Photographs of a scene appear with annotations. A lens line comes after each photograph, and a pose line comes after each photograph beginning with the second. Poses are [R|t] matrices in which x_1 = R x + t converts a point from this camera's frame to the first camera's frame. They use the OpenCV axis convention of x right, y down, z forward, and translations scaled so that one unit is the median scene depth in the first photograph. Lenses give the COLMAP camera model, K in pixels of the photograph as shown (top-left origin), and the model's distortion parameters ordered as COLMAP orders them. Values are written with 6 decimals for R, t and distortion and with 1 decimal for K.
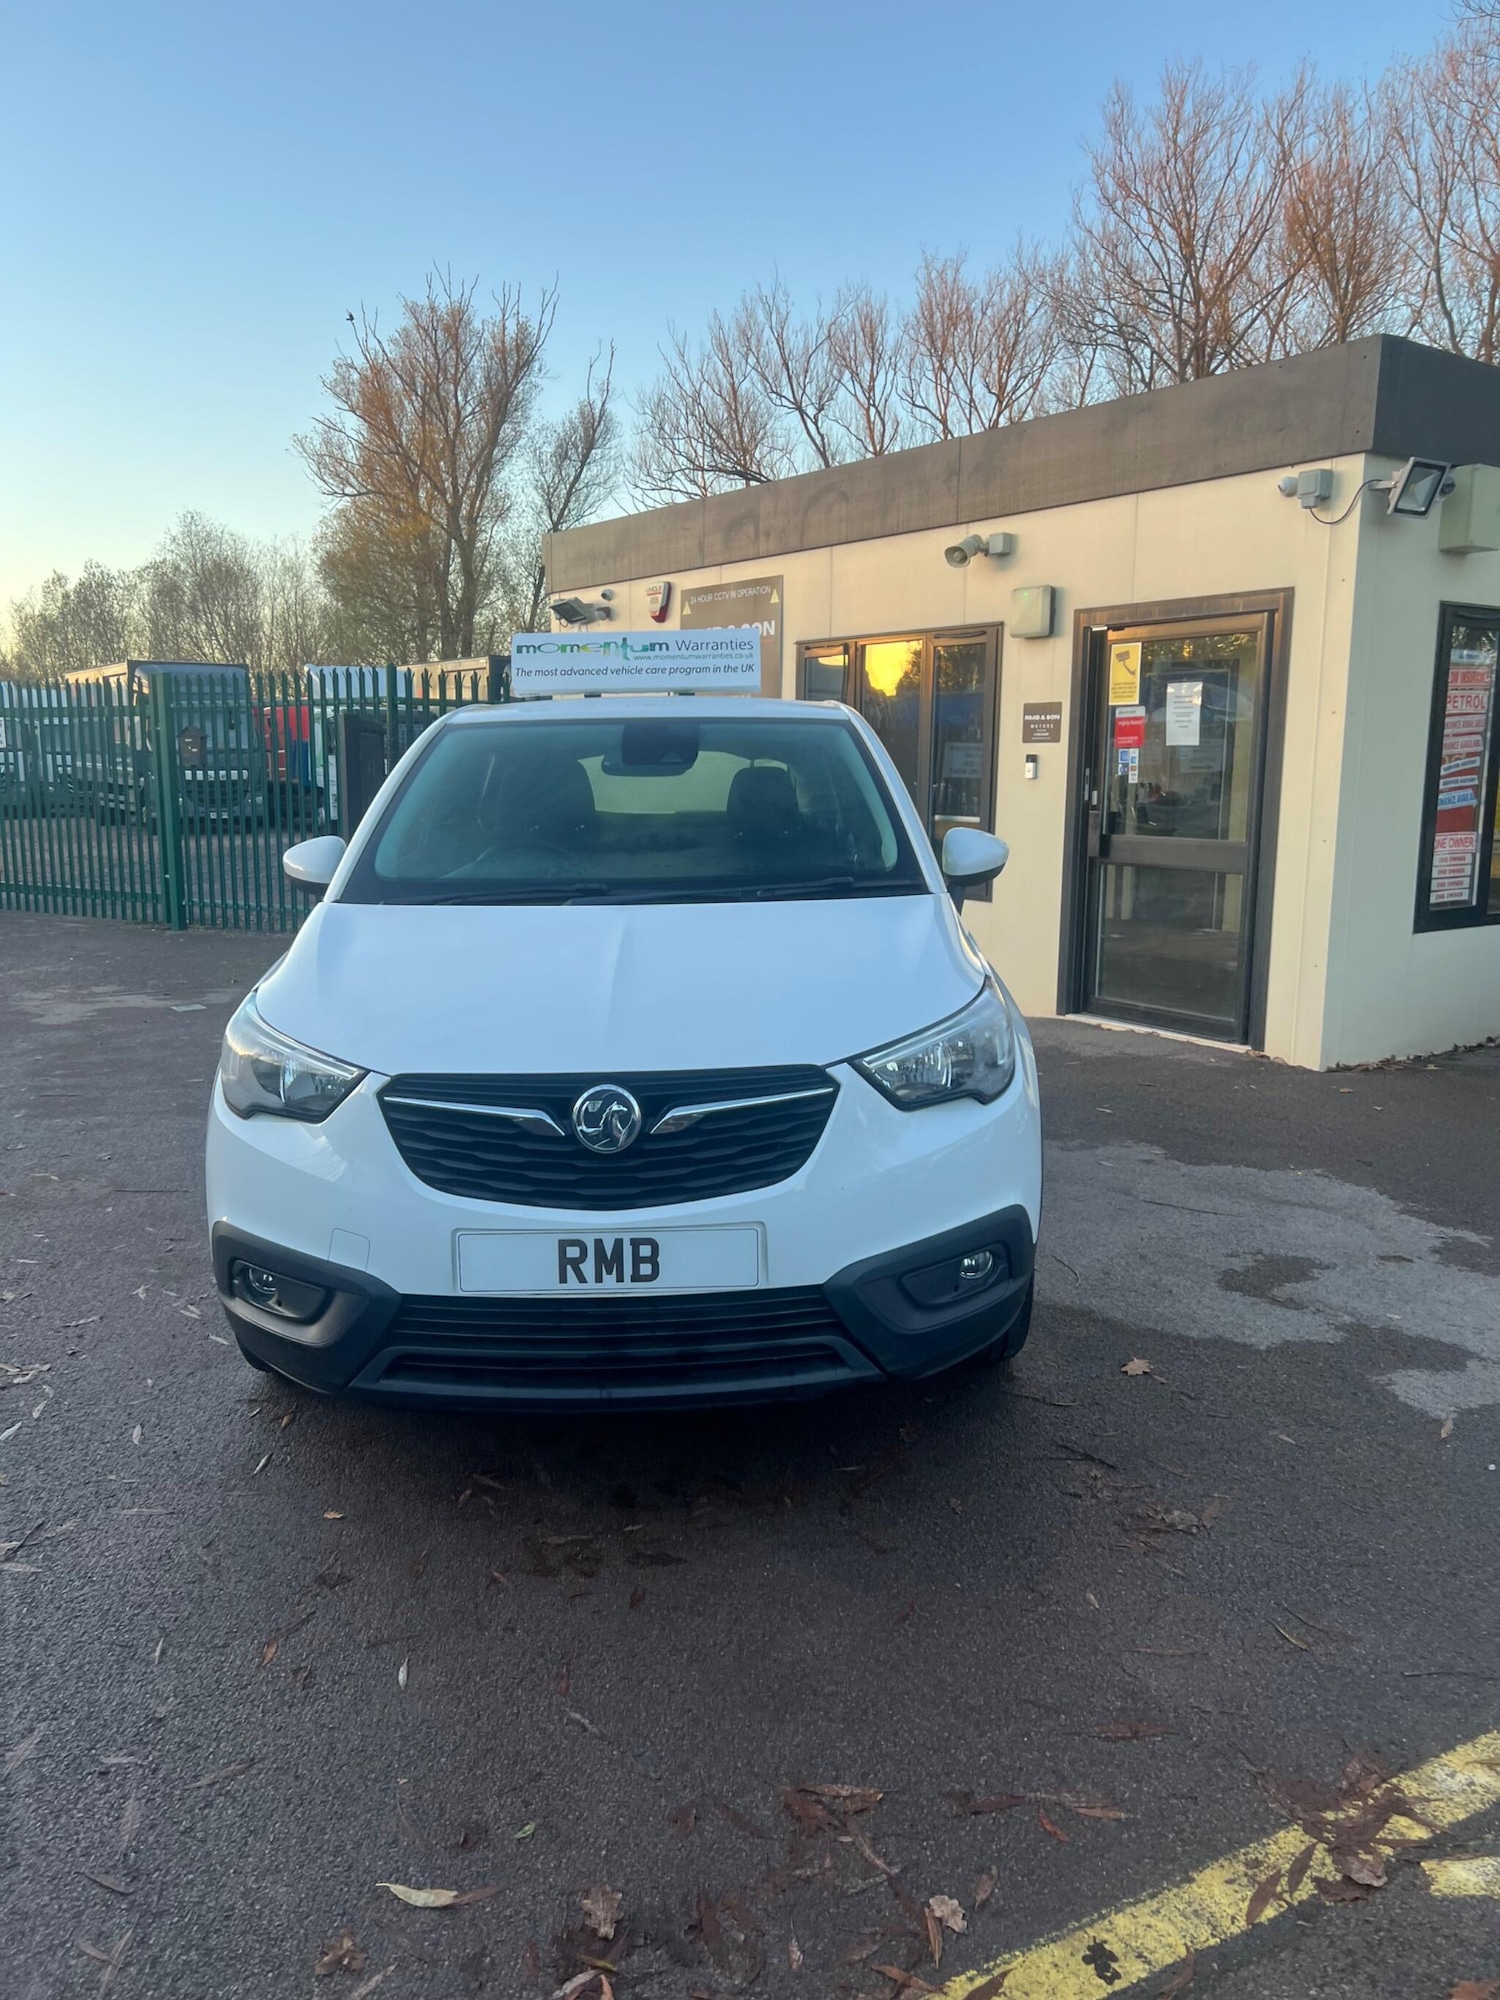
lens RADIAL K [[1496.6, 0, 744.6], [0, 1496.6, 1009.2], [0, 0, 1]] dist [0.055237, -0.061332]
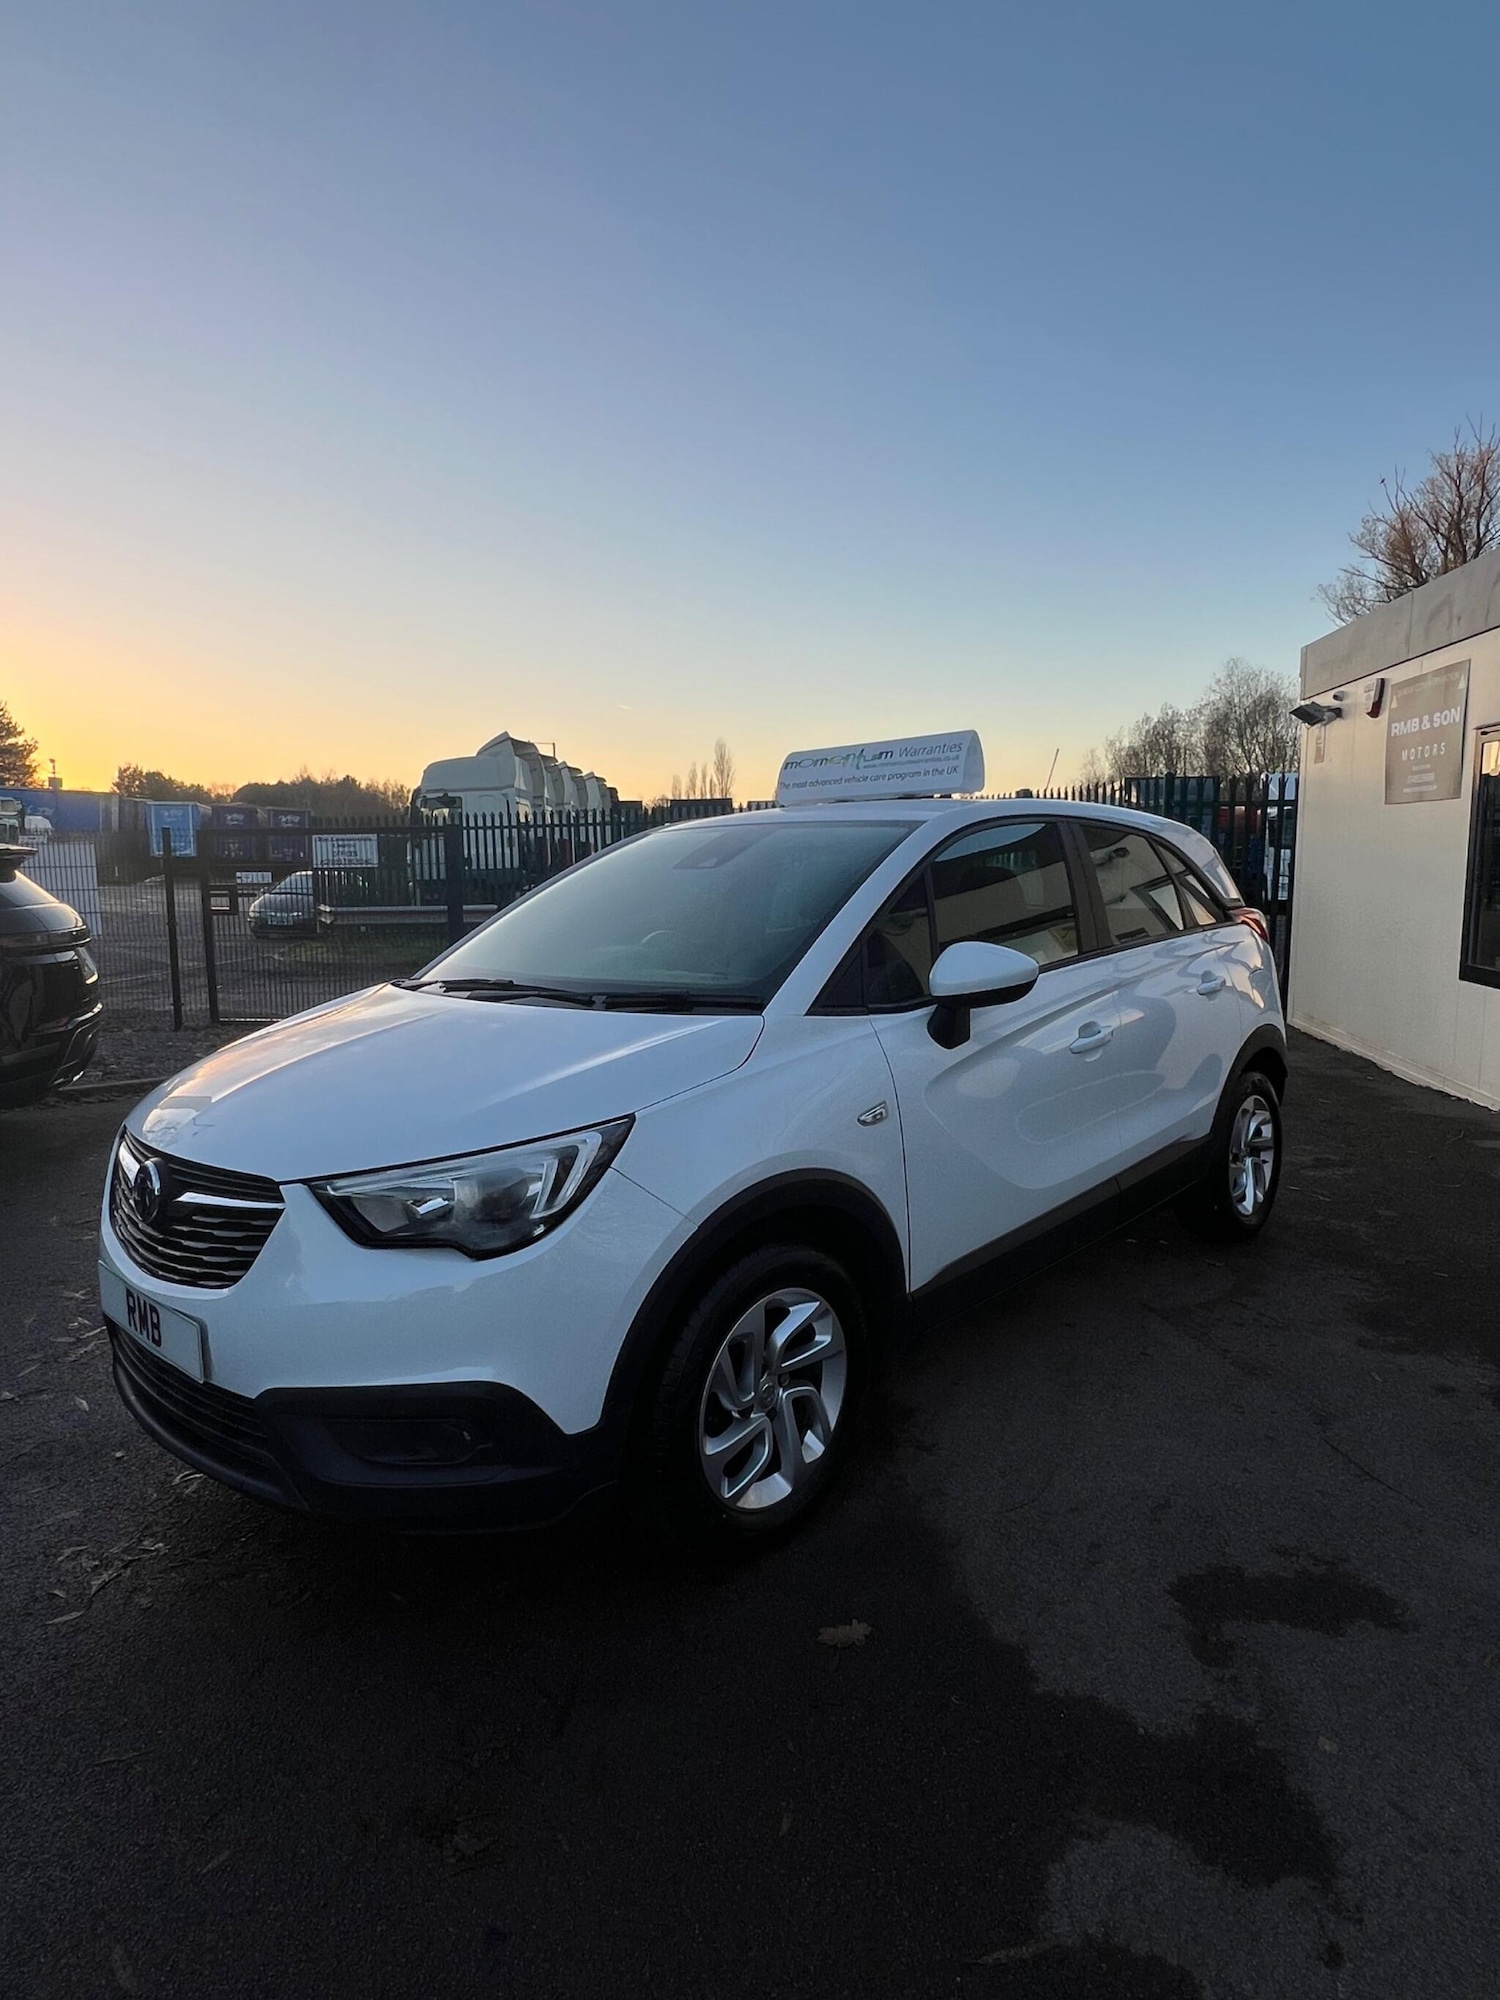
lens RADIAL K [[1156.8, 0, 745.7], [0, 1156.8, 996.1], [0, 0, 1]] dist [-0.003359, -0.000237]
pose [[0.719638, 0.077998, -0.689955, 0.320948], [-0.104629, 0.994506, 0.003297, -0.048277], [0.686422, 0.069816, 0.723845, 0.262105]]
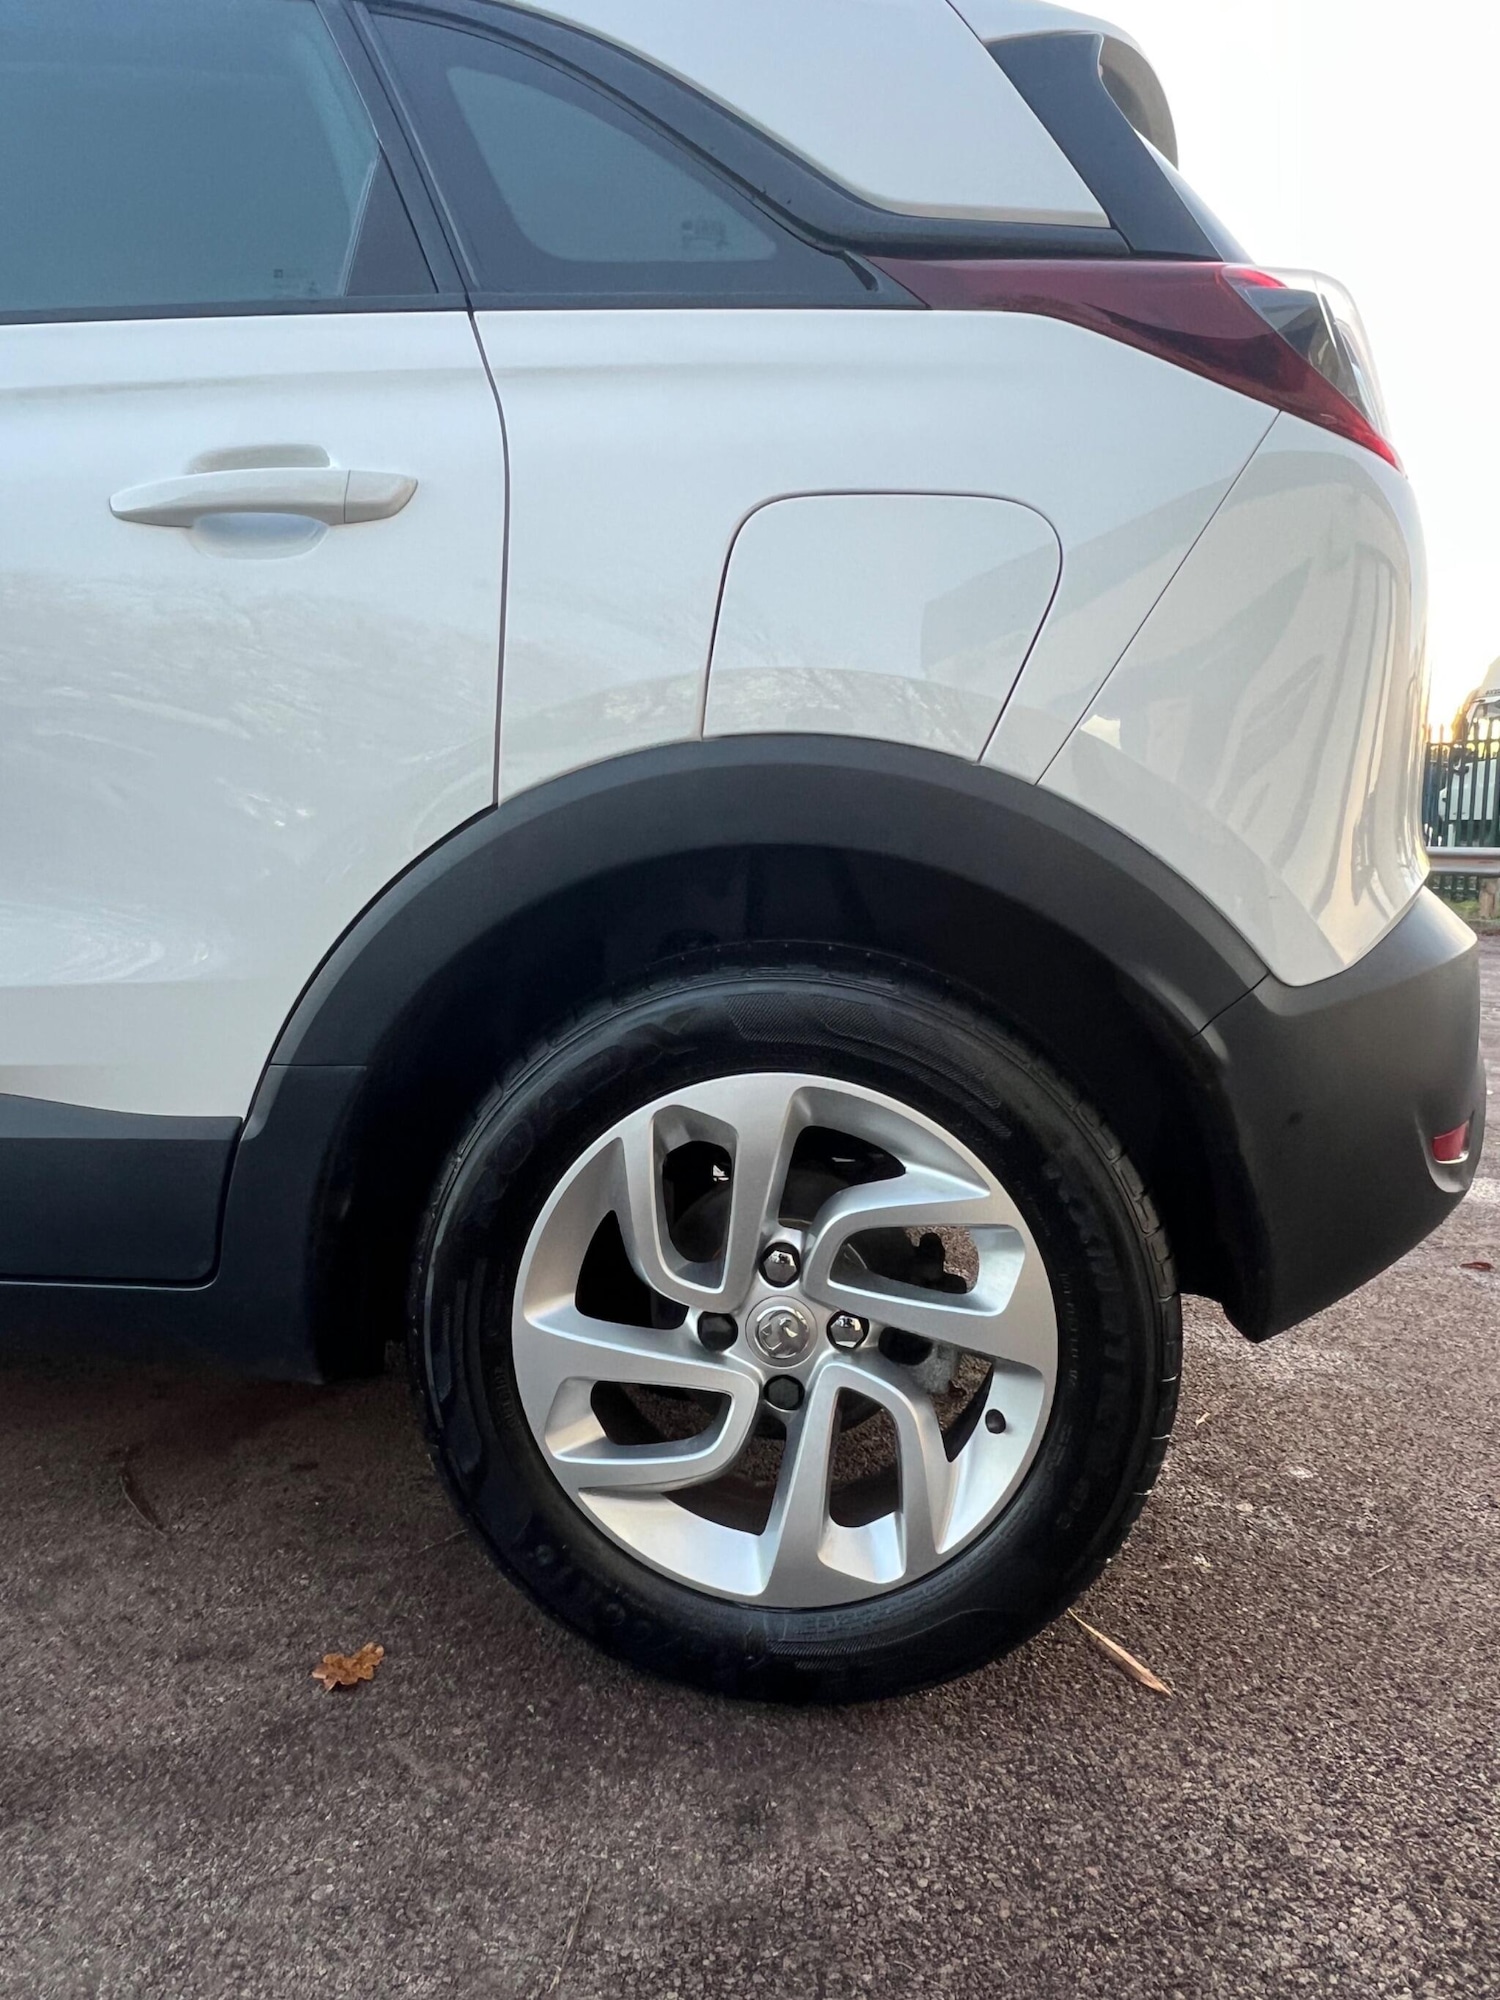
lens RADIAL K [[1352.9, 0, 736.7], [0, 1352.9, 993.9], [0, 0, 1]] dist [-0.004372, 0.000963]
pose [[-0.111440, 0.119414, -0.986570, 0.245980], [-0.187041, 0.972492, 0.138838, -0.051059], [0.976011, 0.200001, -0.086039, 0.930058]]
